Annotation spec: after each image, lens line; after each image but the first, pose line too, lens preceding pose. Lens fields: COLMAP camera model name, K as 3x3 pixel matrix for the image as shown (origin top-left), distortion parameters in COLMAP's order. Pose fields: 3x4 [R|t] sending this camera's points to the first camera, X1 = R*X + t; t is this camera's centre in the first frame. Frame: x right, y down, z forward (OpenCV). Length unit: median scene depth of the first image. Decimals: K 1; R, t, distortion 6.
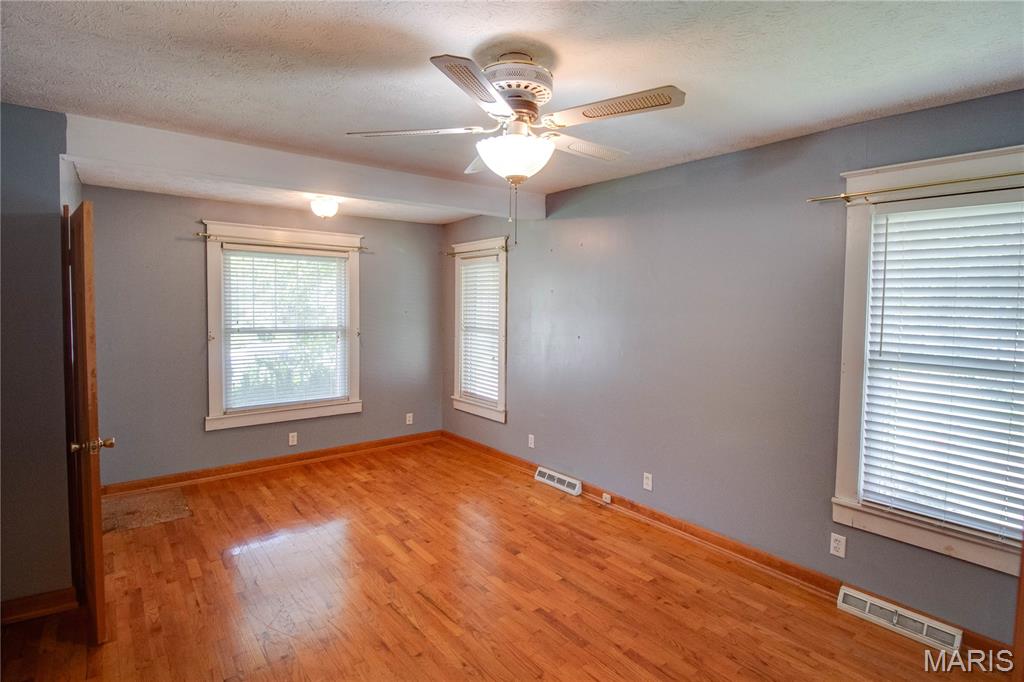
lens RADIAL K [[500.4, 0, 513.2], [0, 500.4, 323.2], [0, 0, 1]] dist [0.006299, -0.015478]
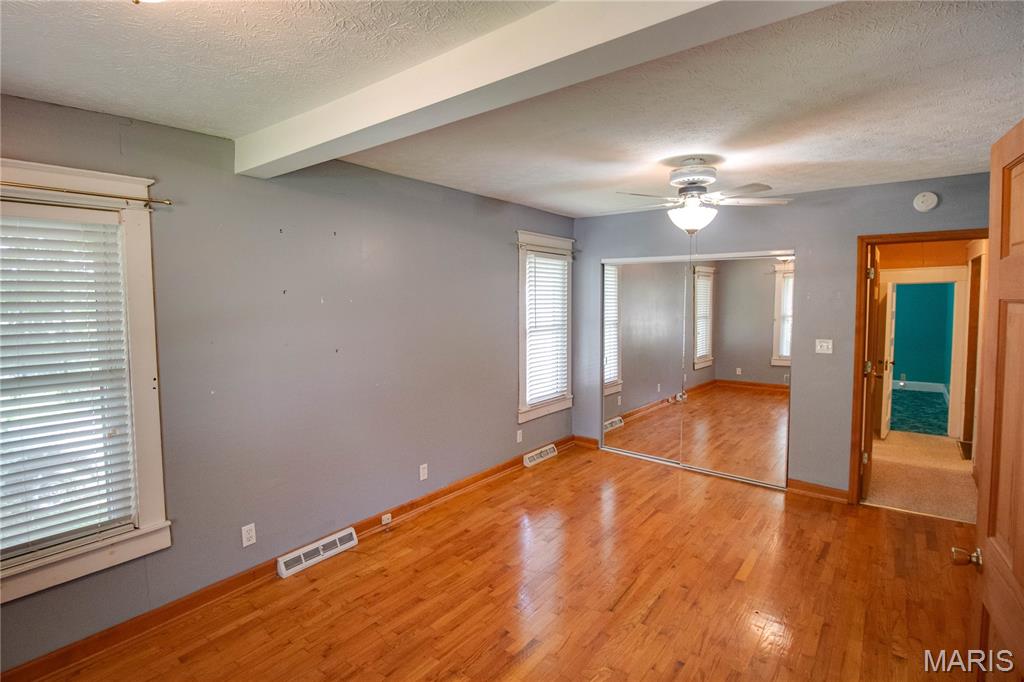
lens RADIAL K [[500.4, 0, 513.2], [0, 500.4, 323.2], [0, 0, 1]] dist [0.006299, -0.015478]
pose [[-0.237494, -0.041054, 0.970521, -0.802305], [0.053211, 0.997057, 0.055198, -0.045753], [-0.969931, 0.064751, -0.234610, 1.059795]]
